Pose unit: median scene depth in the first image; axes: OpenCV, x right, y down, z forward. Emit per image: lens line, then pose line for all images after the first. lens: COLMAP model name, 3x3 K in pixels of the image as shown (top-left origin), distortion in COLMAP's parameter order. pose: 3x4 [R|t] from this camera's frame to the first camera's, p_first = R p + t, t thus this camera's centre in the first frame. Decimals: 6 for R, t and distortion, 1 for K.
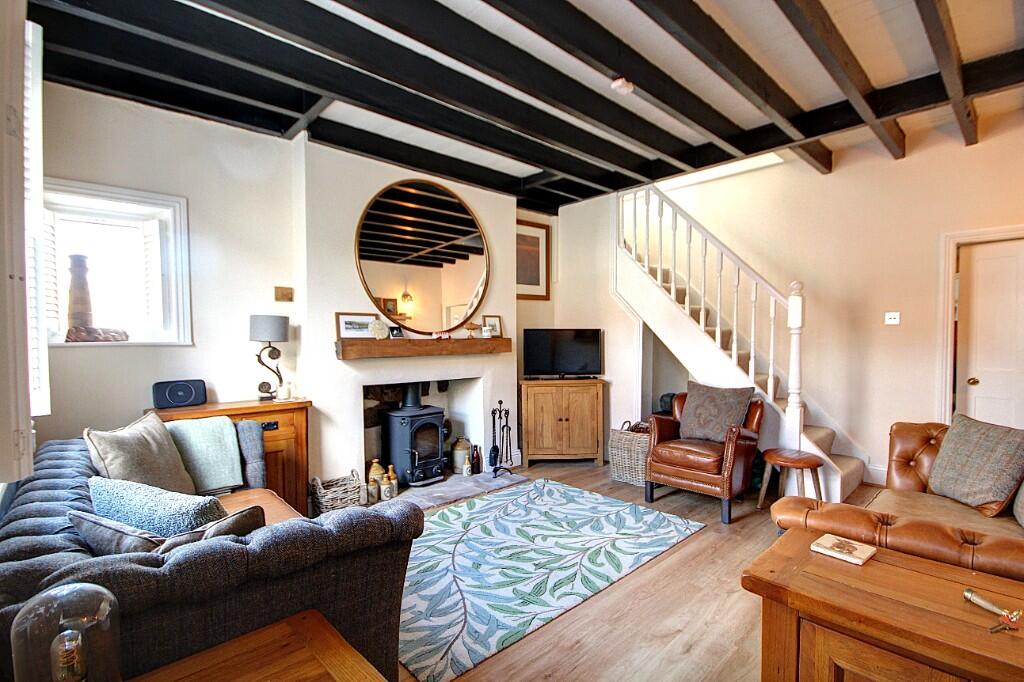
lens RADIAL K [[490.2, 0, 513.5], [0, 490.2, 354.5], [0, 0, 1]] dist [-0.001573, -0.000236]
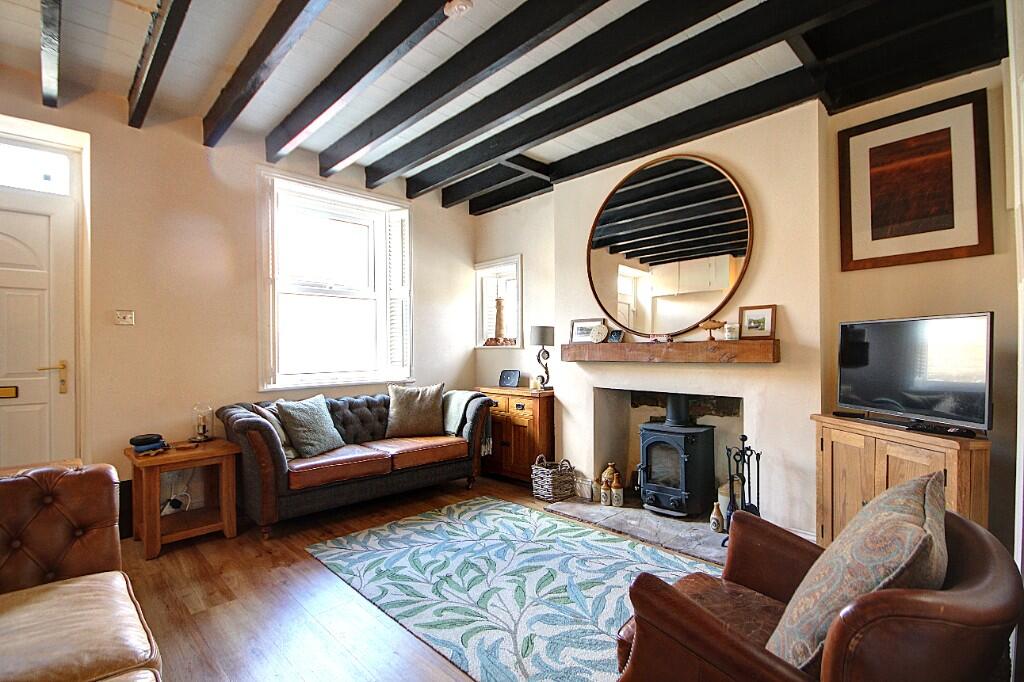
lens RADIAL K [[477.9, 0, 513.2], [0, 477.9, 346.5], [0, 0, 1]] dist [-0.000978, -0.000125]
pose [[0.009599, 0.001183, -0.999953, 0.796242], [-0.028326, 0.999598, 0.000911, -0.022098], [0.999553, 0.028316, 0.009629, 0.892061]]
